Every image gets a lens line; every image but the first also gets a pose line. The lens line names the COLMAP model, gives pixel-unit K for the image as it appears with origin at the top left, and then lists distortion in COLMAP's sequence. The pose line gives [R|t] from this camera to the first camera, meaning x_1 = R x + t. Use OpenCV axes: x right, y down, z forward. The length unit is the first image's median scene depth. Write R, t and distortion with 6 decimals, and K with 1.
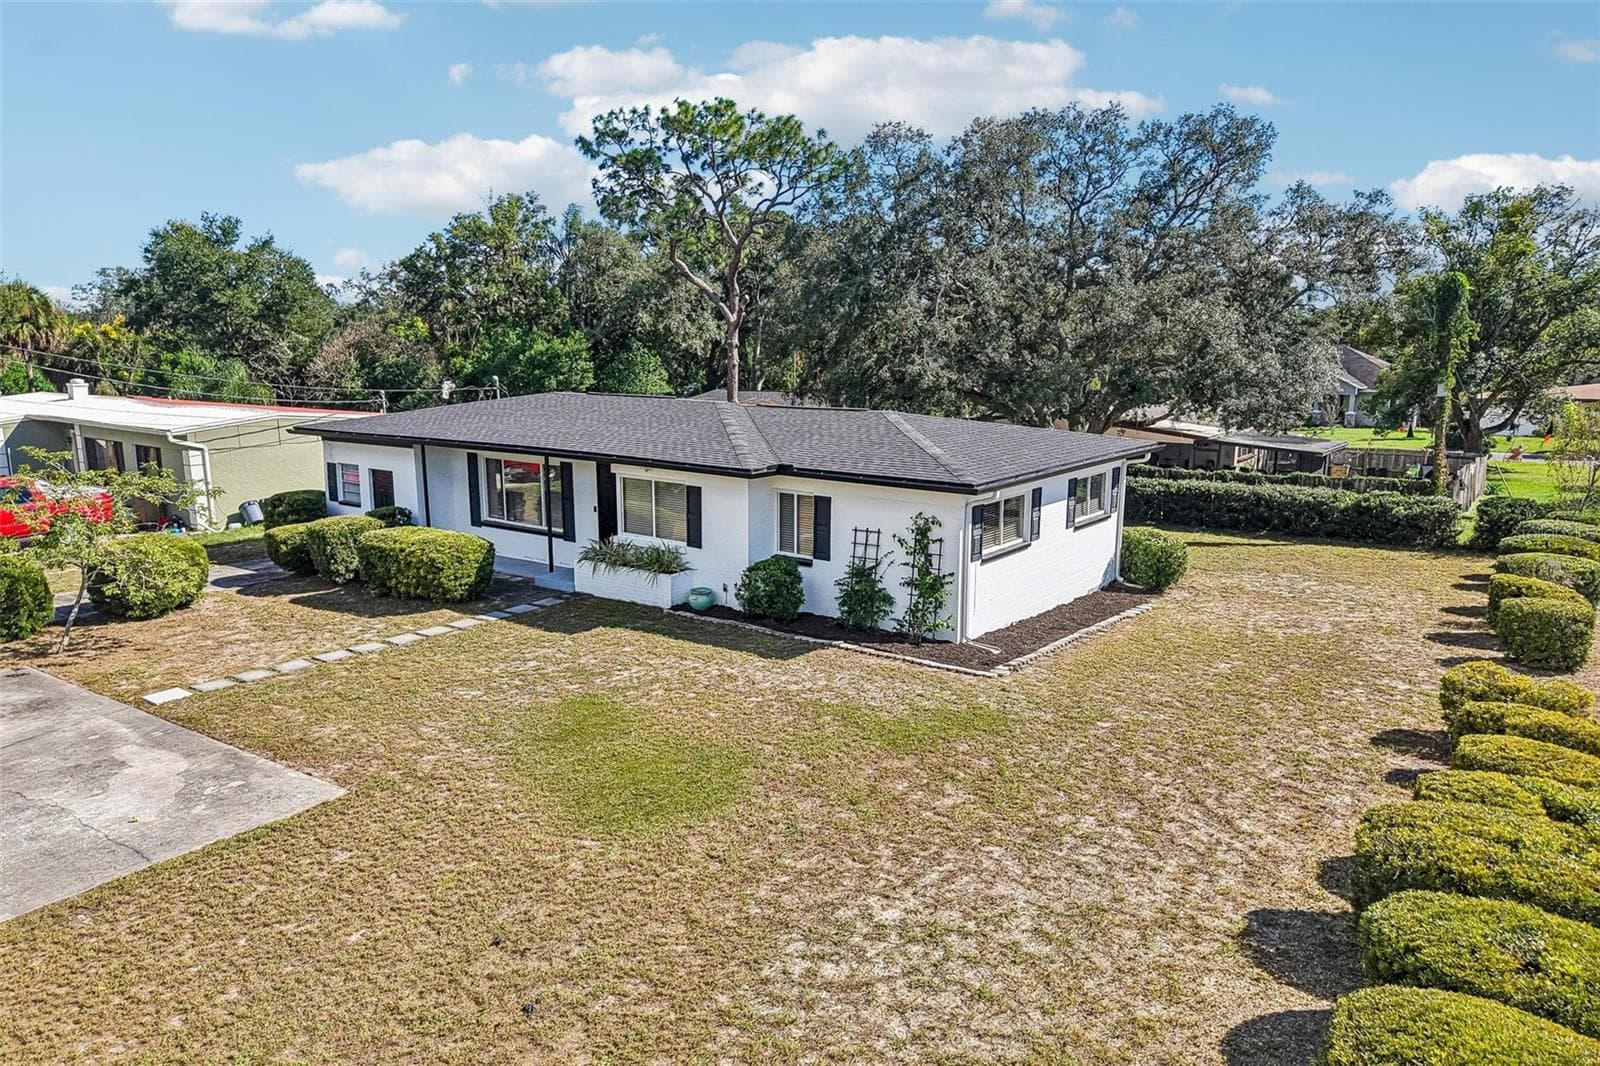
lens RADIAL K [[1183.9, 0, 800.0], [0, 1183.9, 533.0], [0, 0, 1]] dist [0.008451, 0.001192]
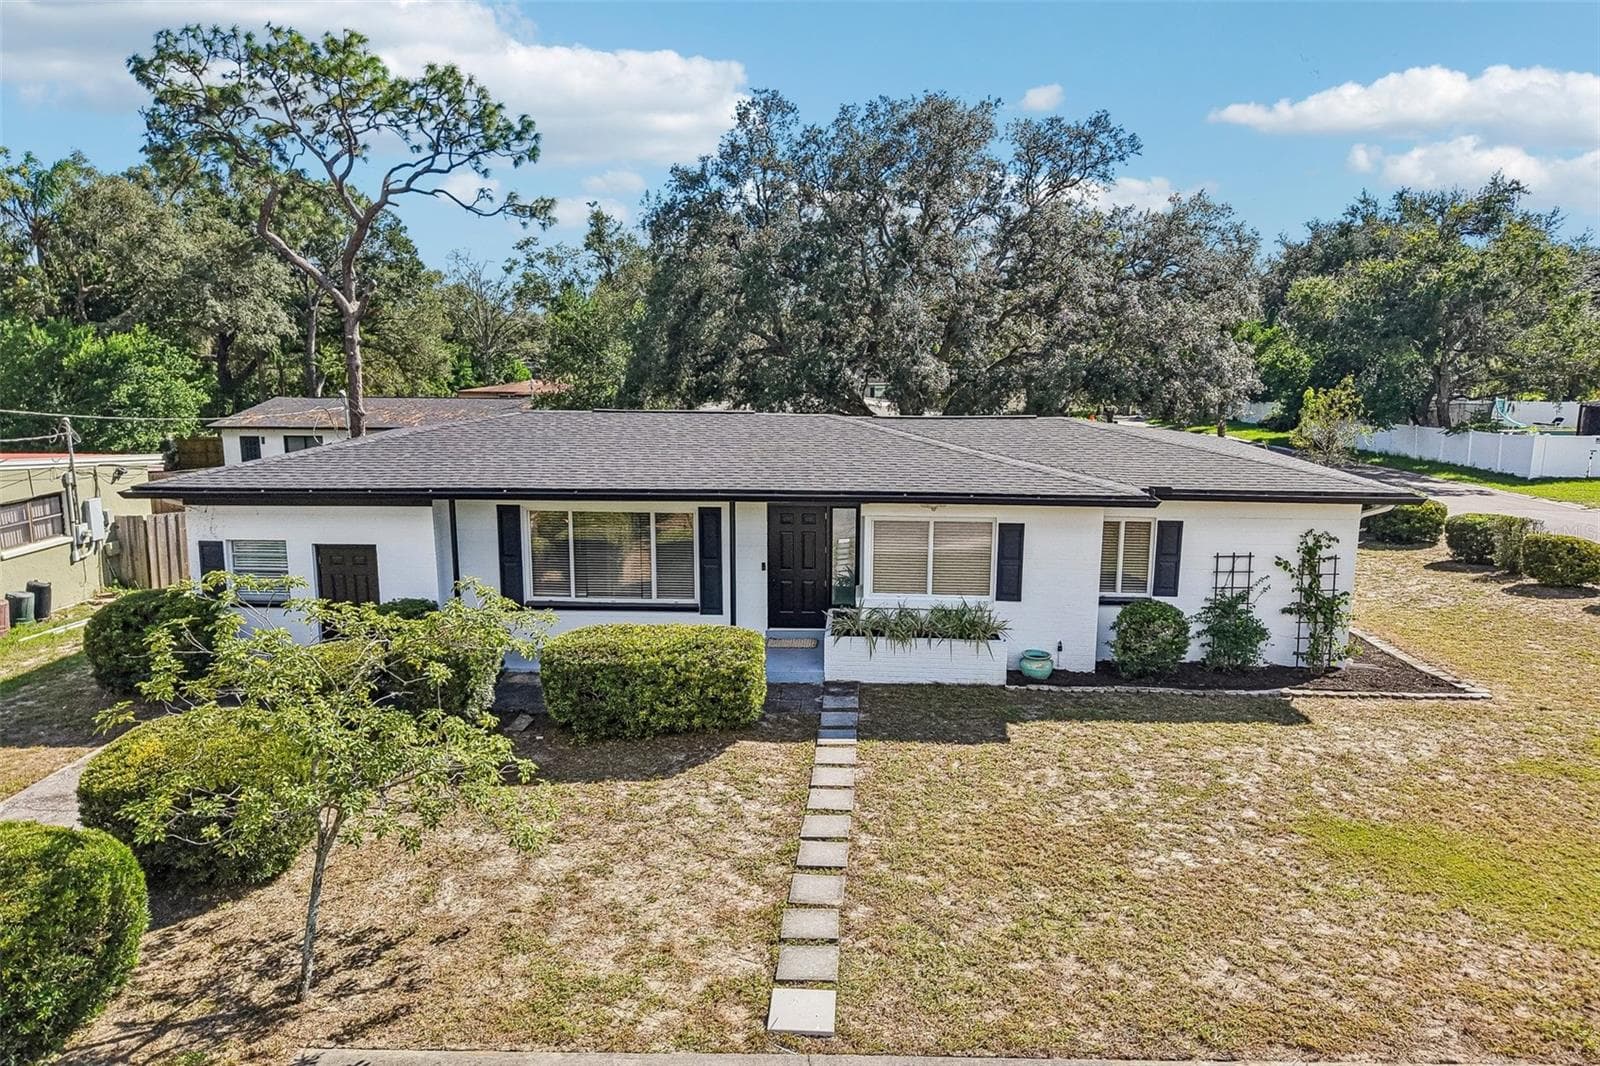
lens RADIAL K [[1140.1, 0, 800.0], [0, 1140.1, 533.0], [0, 0, 1]] dist [0.026859, 0.000433]
pose [[0.822091, -0.100396, 0.560435, -0.628969], [0.094648, 0.994732, 0.039358, -0.076465], [-0.561434, 0.020688, 0.827263, 0.446921]]
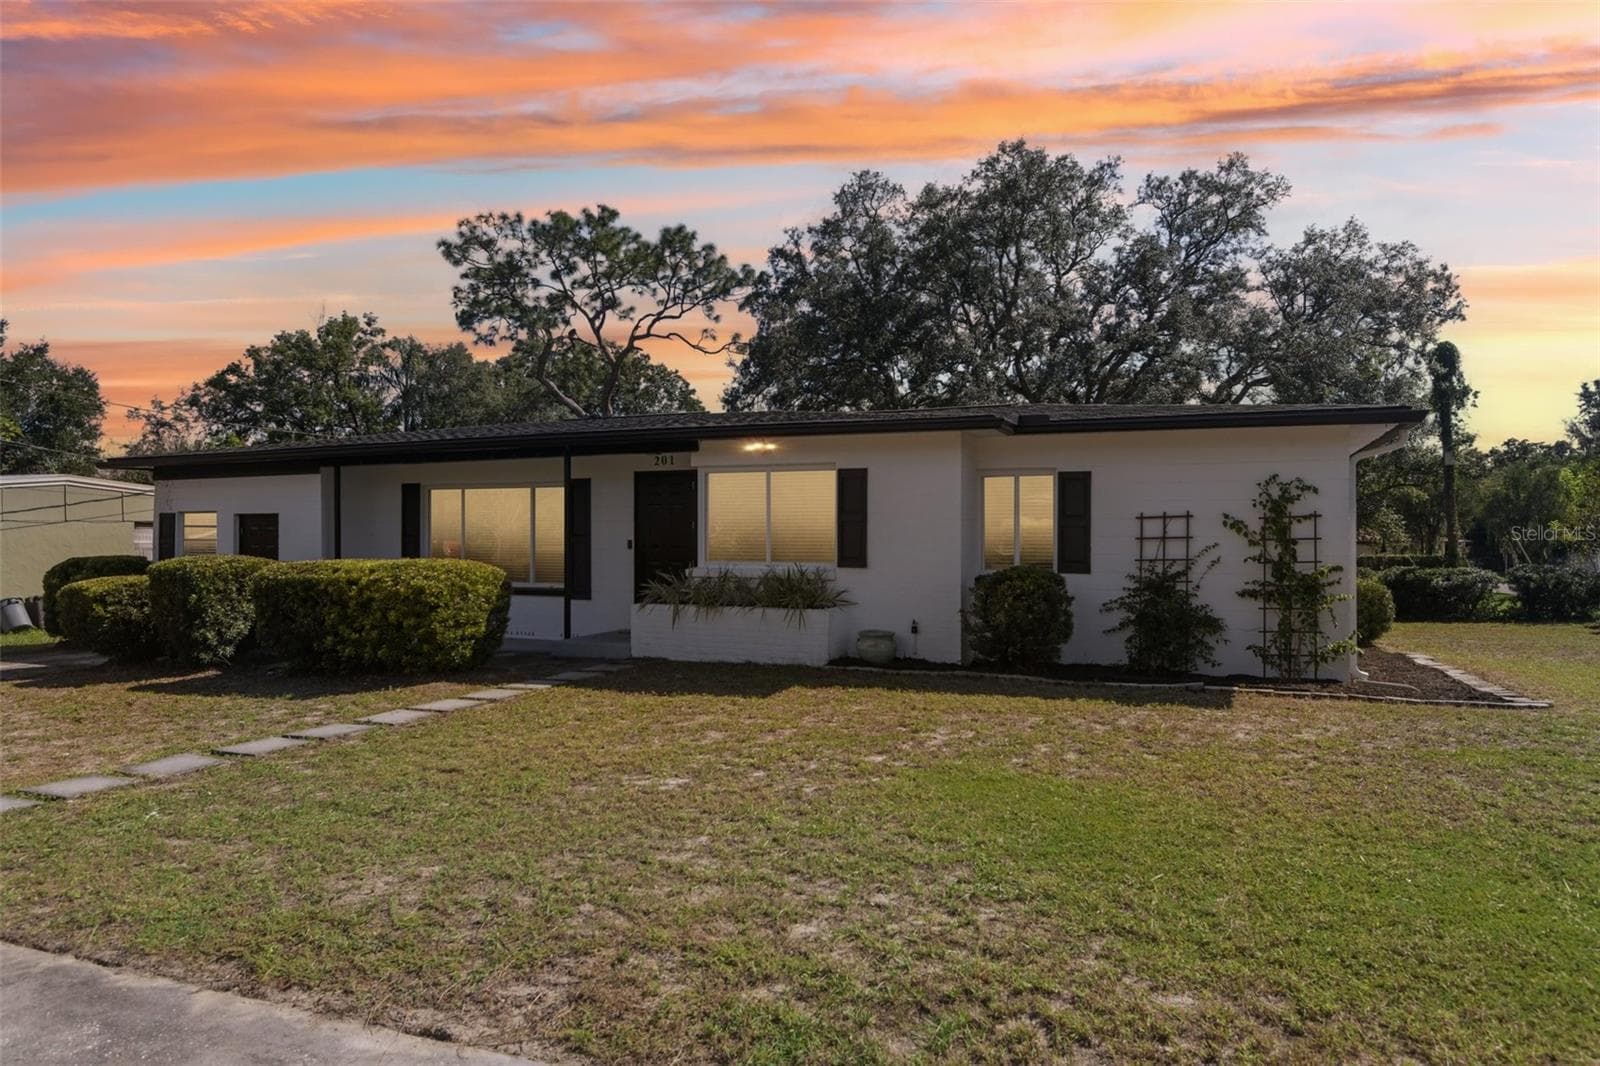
lens RADIAL K [[1038.0, 0, 800.0], [0, 1038.0, 533.0], [0, 0, 1]] dist [0.008593, -0.001847]
pose [[0.971240, -0.000901, 0.238102, -0.249476], [0.043044, 0.984182, -0.171854, 0.088074], [-0.234181, 0.177160, 0.955915, 0.474452]]
